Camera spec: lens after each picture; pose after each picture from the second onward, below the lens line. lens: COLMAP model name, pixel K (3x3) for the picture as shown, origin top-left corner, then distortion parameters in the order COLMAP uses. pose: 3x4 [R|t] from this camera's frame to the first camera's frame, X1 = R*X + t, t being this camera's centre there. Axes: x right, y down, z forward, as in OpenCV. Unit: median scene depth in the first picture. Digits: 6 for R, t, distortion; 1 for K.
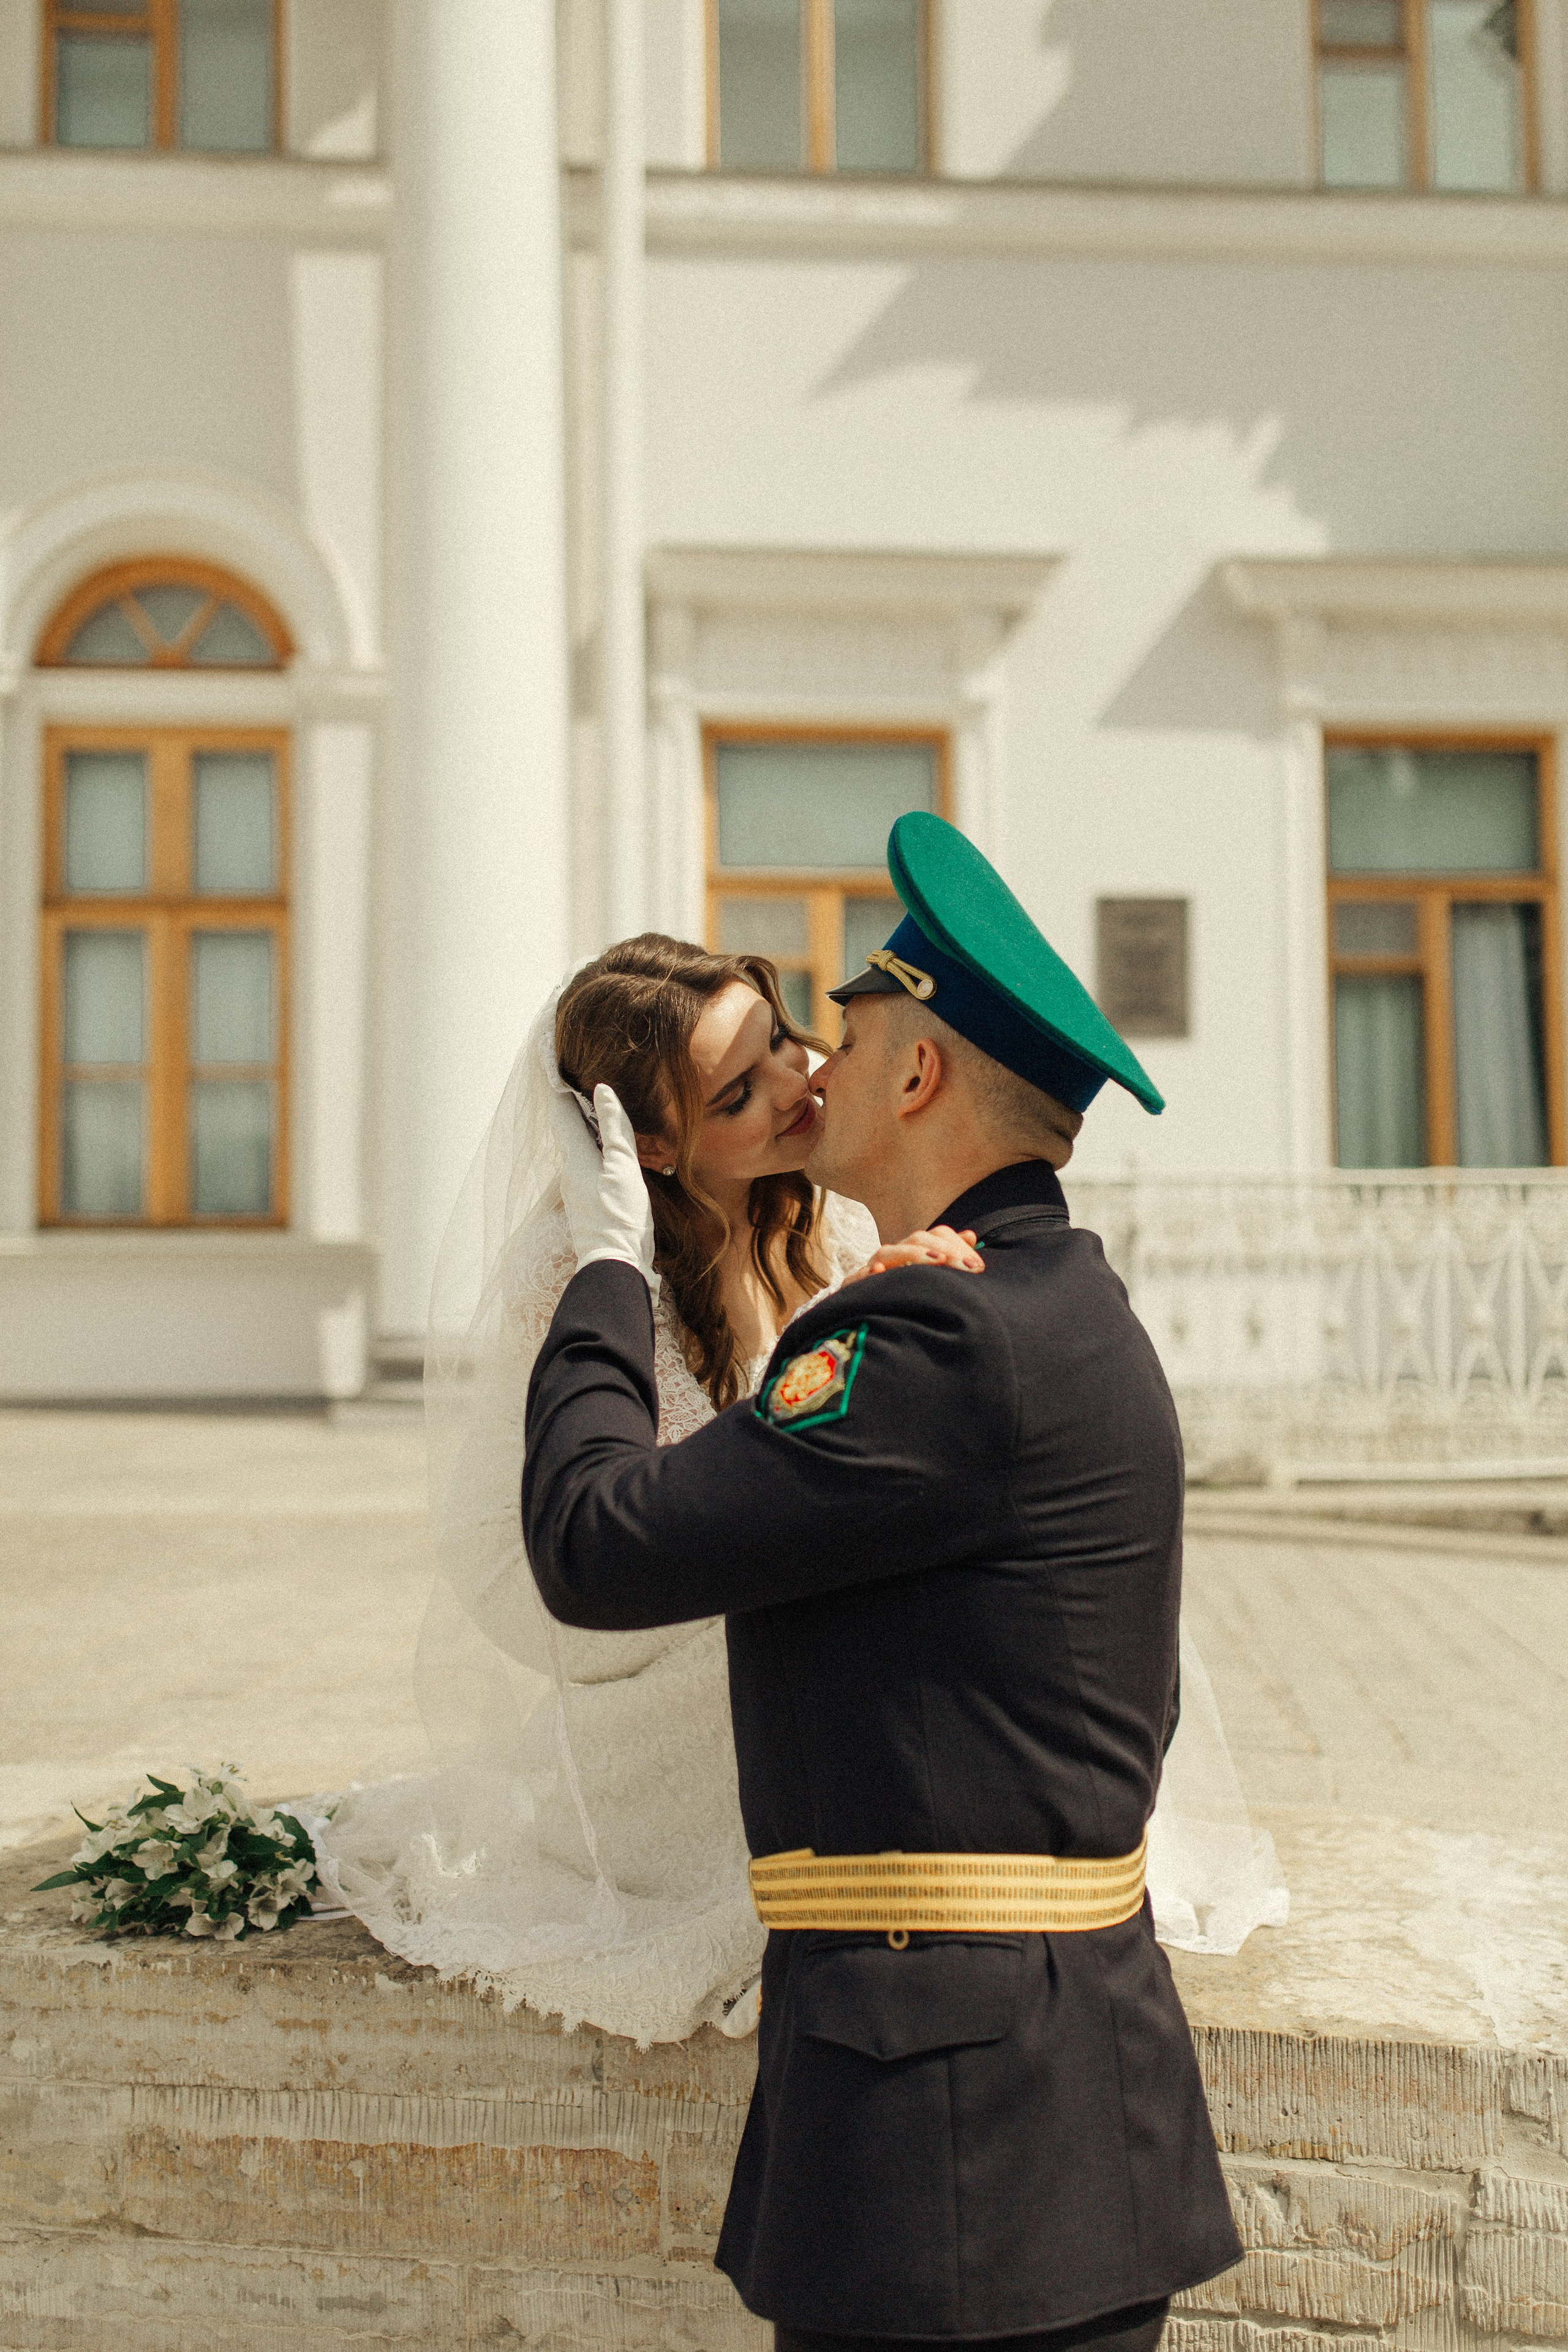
lens RADIAL K [[2256.0, 0, 784.0], [0, 2256.0, 1176.0], [0, 0, 1]] dist [-0.017331, 0.002167]
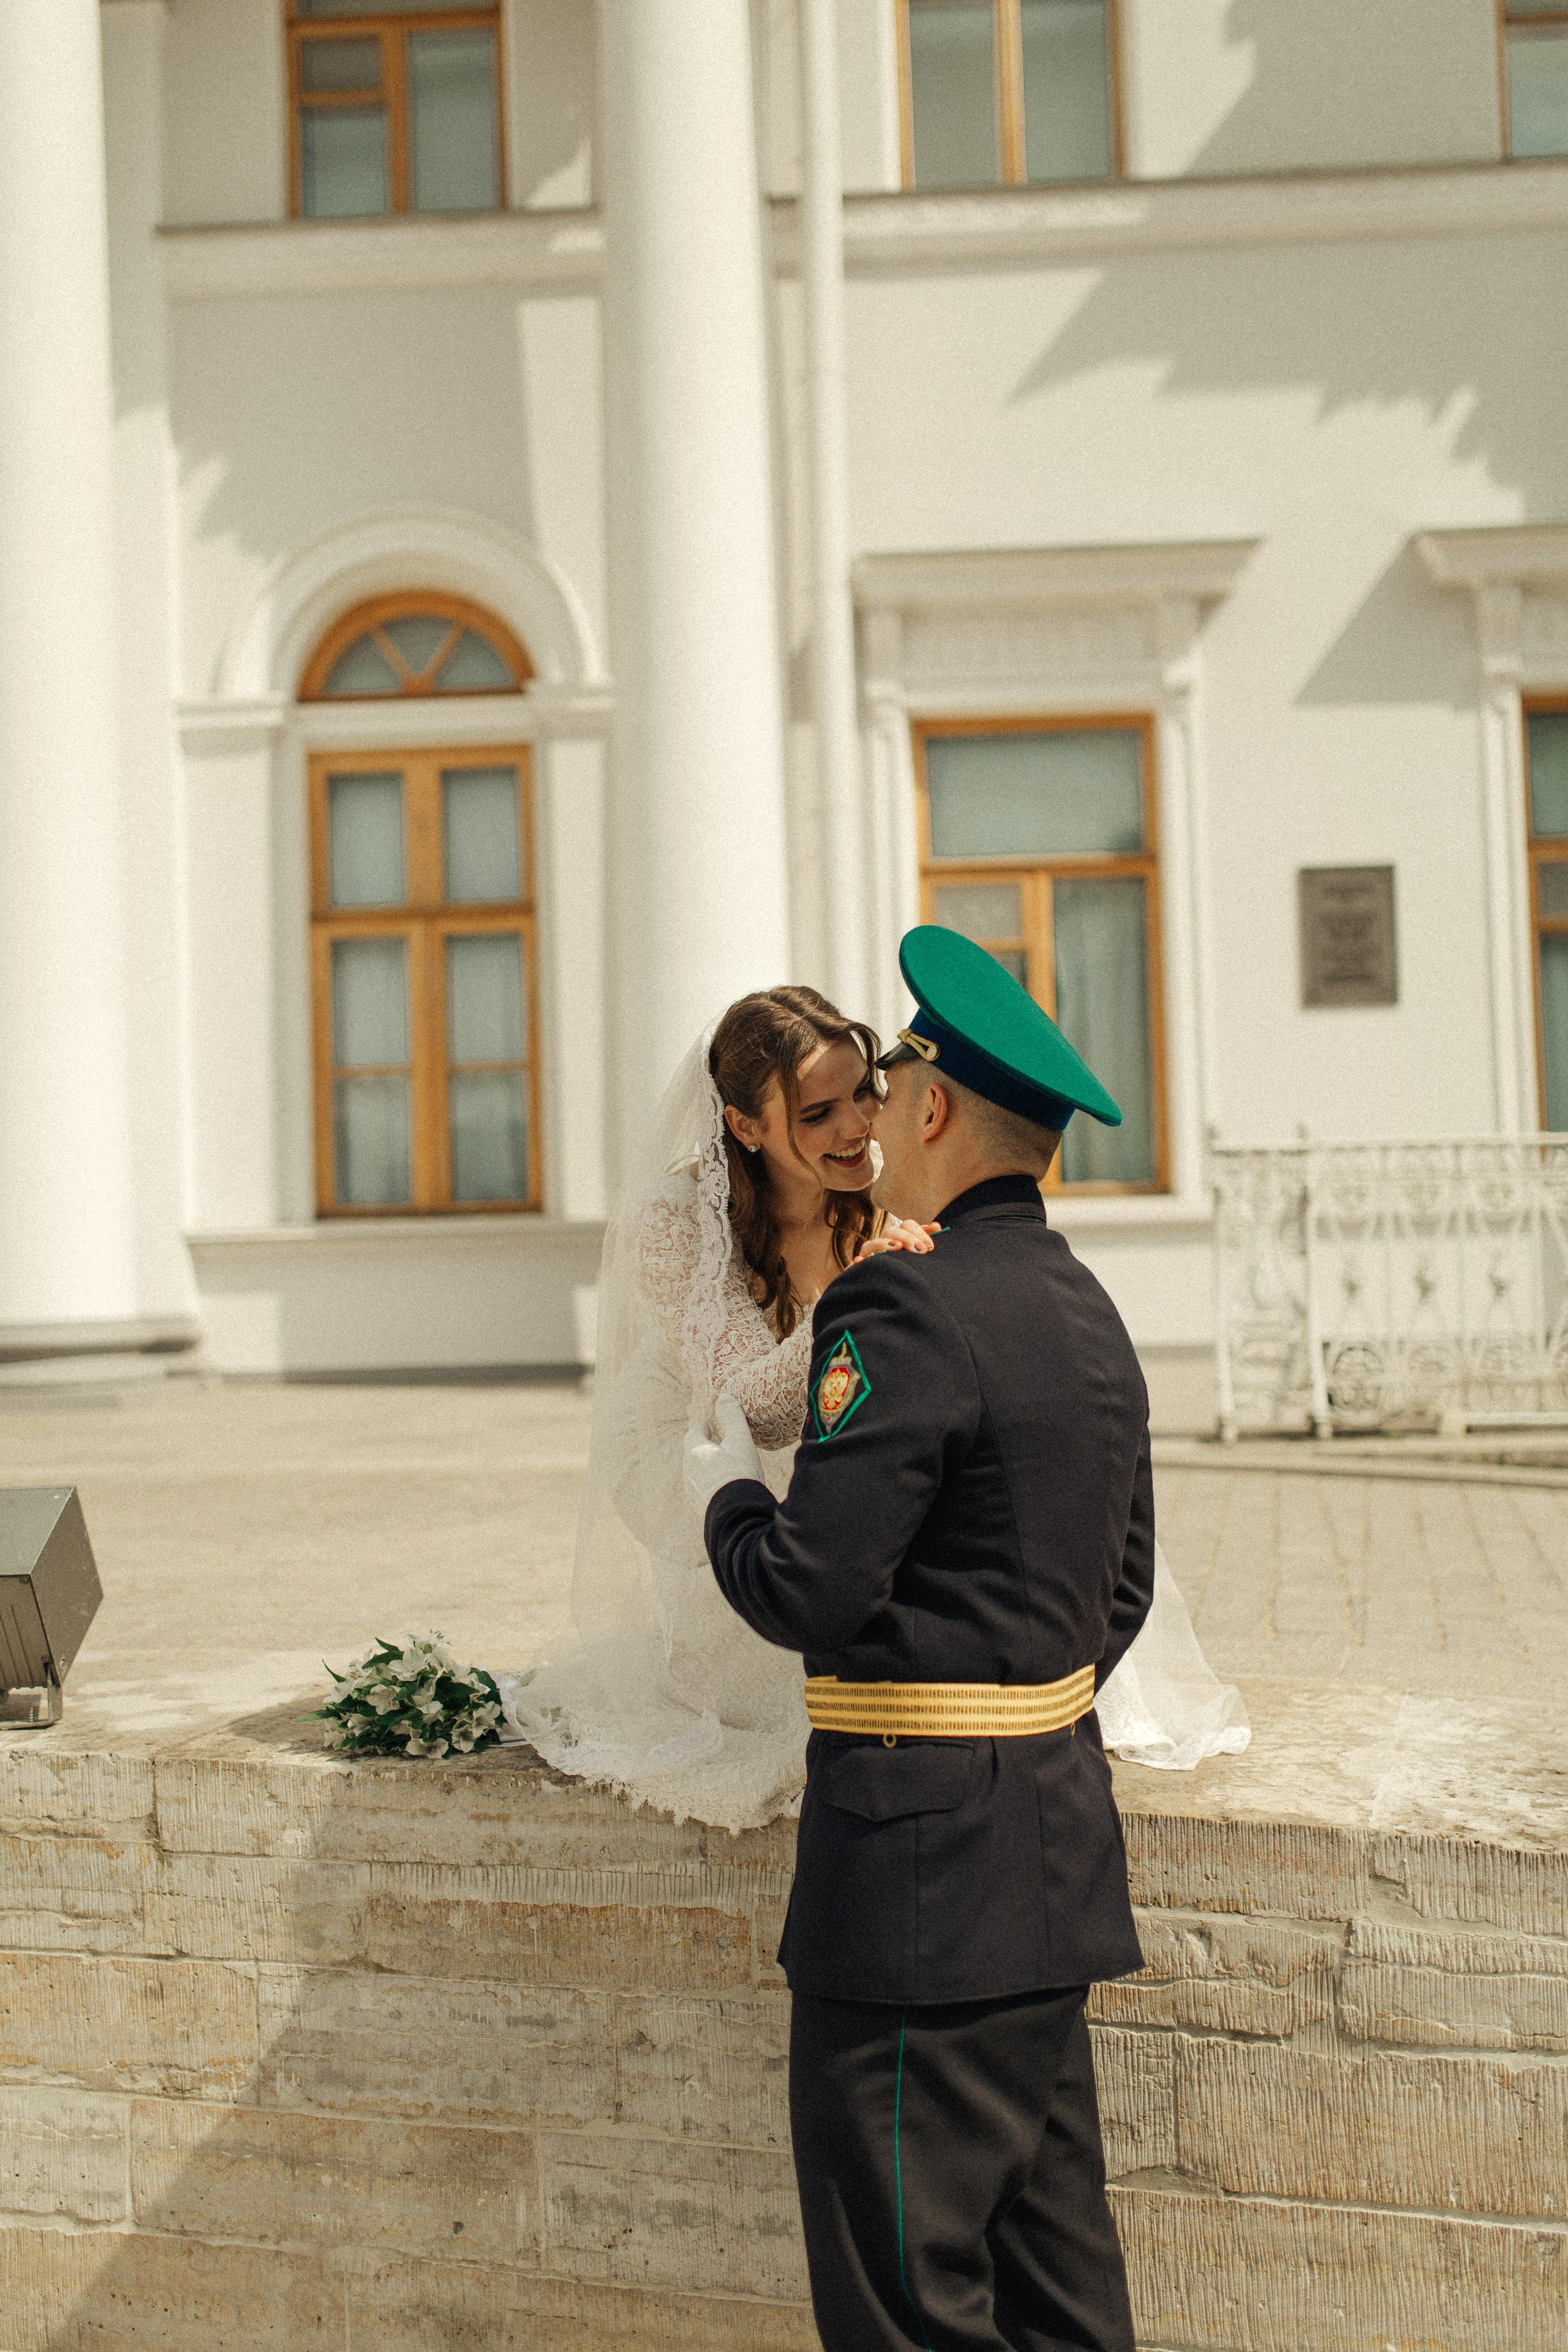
lens RADIAL K [[2331.2, 0, 784.0], [0, 2331.2, 1176.0], [0, 0, 1]] dist [-0.048087, 0.027633]
pose [[0.991419, -0.027413, -0.127817, 0.135221], [0.029410, 0.999473, 0.013770, -0.019581], [0.127372, -0.017411, 0.991702, -0.319355]]
